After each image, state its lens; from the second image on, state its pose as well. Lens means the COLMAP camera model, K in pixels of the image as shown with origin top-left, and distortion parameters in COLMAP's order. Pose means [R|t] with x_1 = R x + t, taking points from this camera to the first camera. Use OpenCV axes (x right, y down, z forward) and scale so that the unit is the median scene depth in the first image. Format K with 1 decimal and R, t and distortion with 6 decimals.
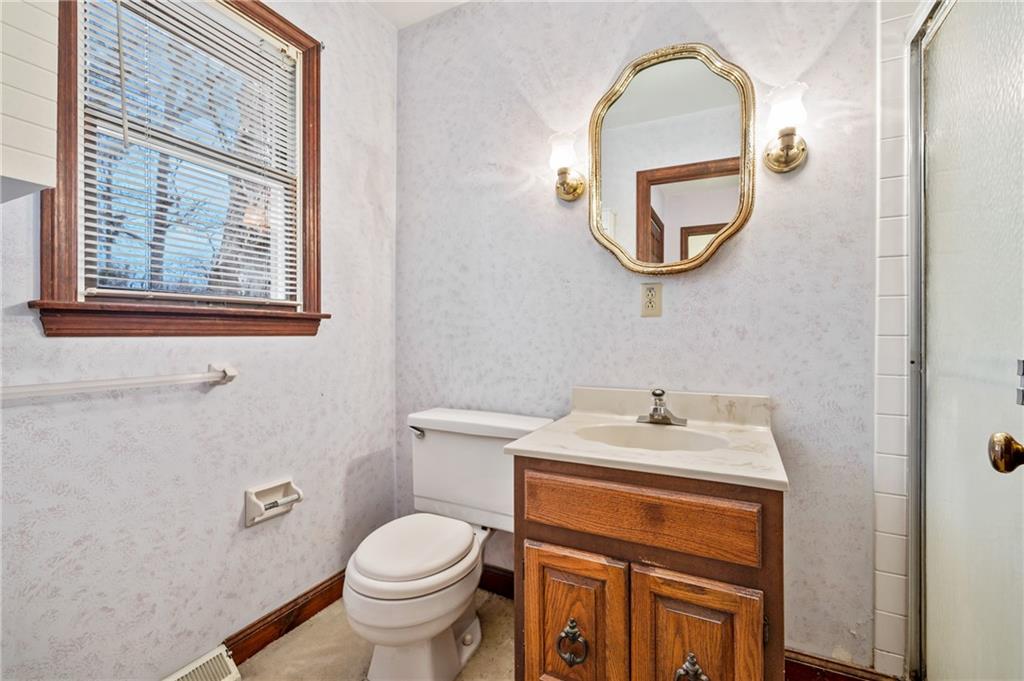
lens RADIAL K [[449.0, 0, 514.3], [0, 449.0, 333.4], [0, 0, 1]] dist [-0.003038, 0.001440]
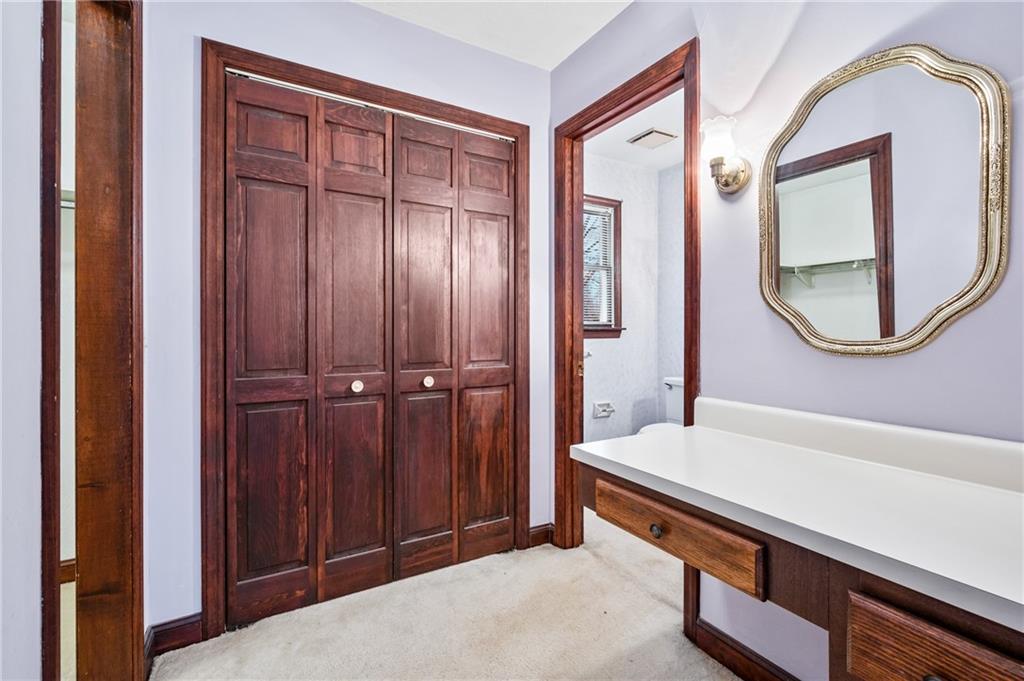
lens RADIAL K [[449.0, 0, 514.1], [0, 449.0, 336.2], [0, 0, 1]] dist [-0.003038, 0.001440]
pose [[0.841301, 0.002993, -0.540559, 0.292395], [0.005869, 0.999875, 0.014671, -0.038667], [0.540535, -0.015515, 0.841178, -1.074204]]
